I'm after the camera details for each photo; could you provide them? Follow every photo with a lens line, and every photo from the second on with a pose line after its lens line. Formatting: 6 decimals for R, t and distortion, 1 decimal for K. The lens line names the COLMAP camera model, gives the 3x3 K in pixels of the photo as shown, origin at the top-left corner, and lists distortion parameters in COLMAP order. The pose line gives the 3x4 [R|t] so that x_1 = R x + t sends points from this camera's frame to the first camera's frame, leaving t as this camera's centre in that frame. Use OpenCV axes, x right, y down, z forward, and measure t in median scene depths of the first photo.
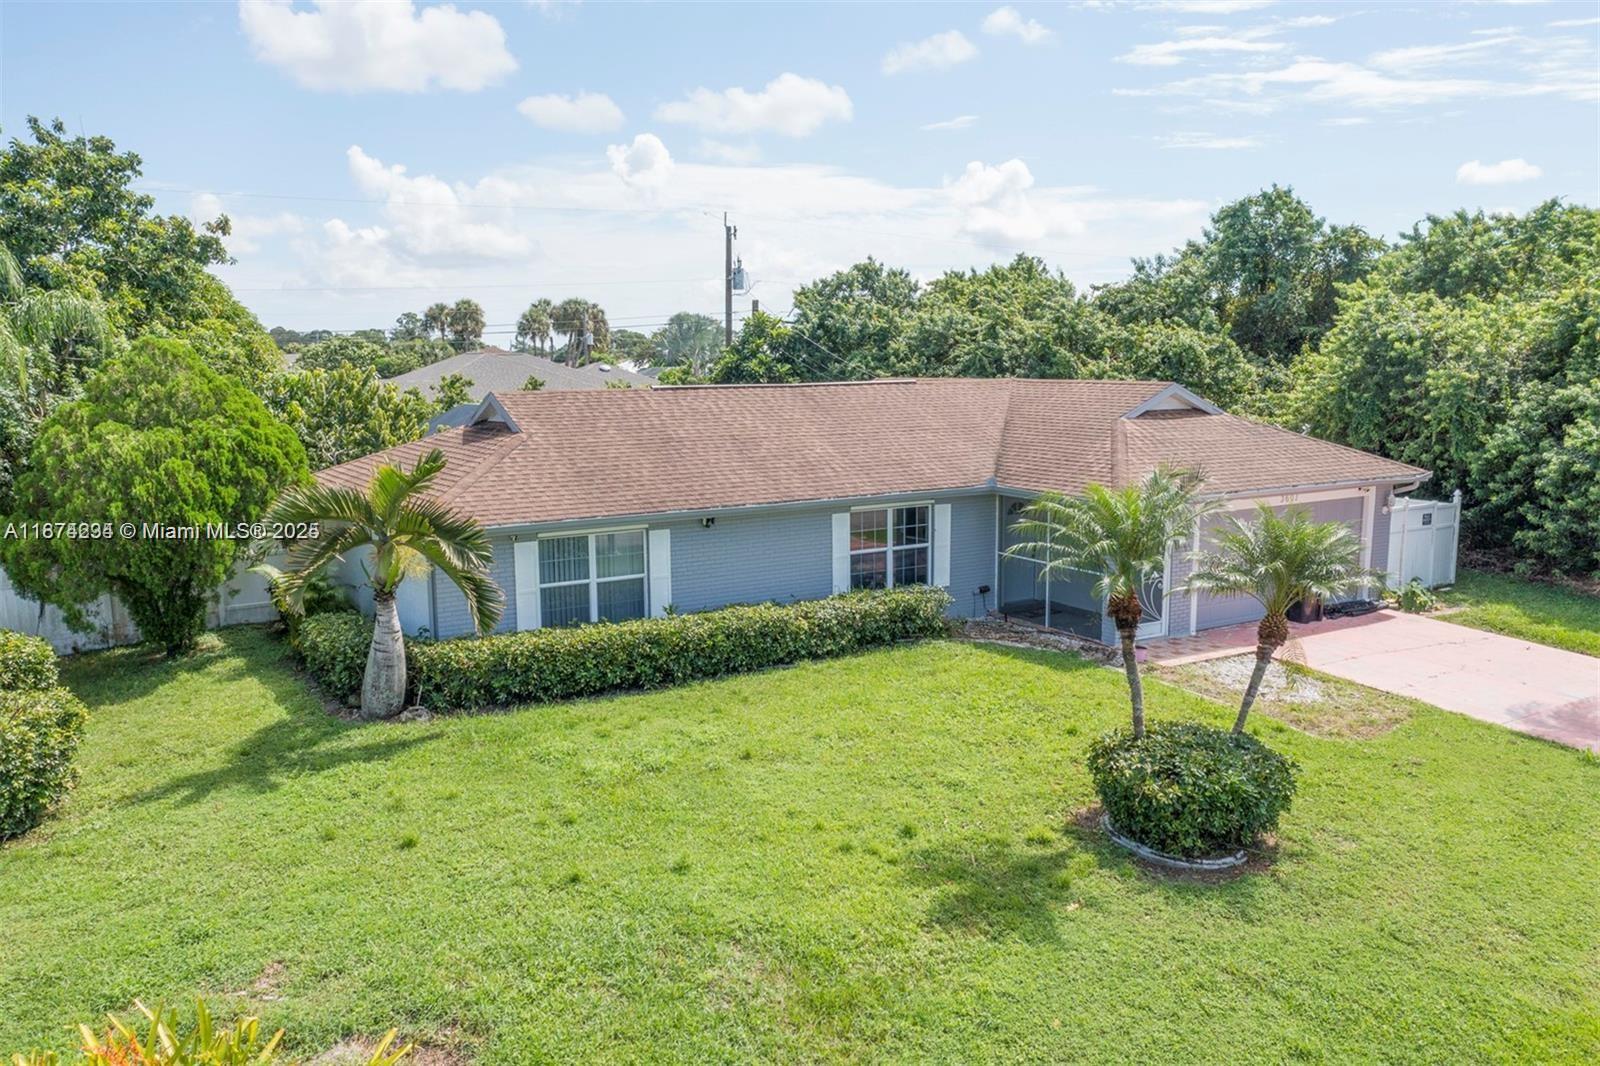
lens RADIAL K [[1240.4, 0, 797.9], [0, 1240.4, 575.8], [0, 0, 1]] dist [-0.060936, 0.092693]
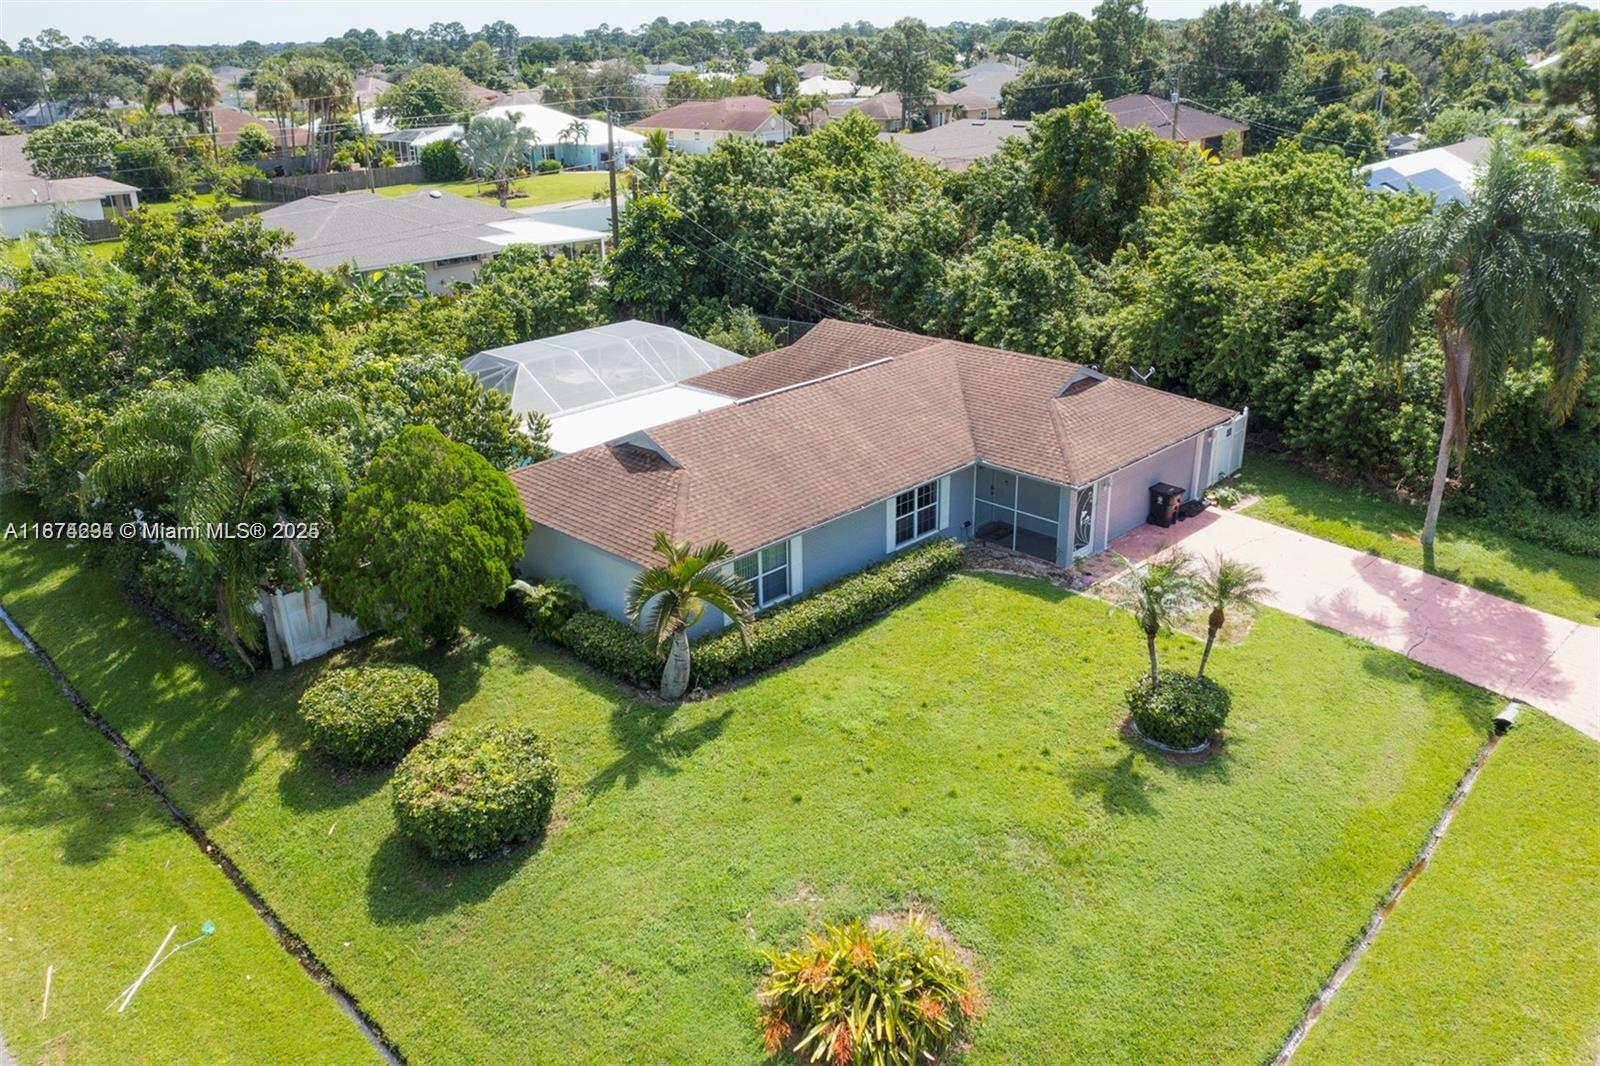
lens RADIAL K [[1277.7, 0, 796.7], [0, 1277.7, 481.1], [0, 0, 1]] dist [-0.047856, 0.001609]
pose [[0.971301, -0.089250, 0.220473, -0.406930], [0.052025, 0.984204, 0.169219, -0.331889], [-0.232093, -0.152892, 0.960602, -0.432835]]
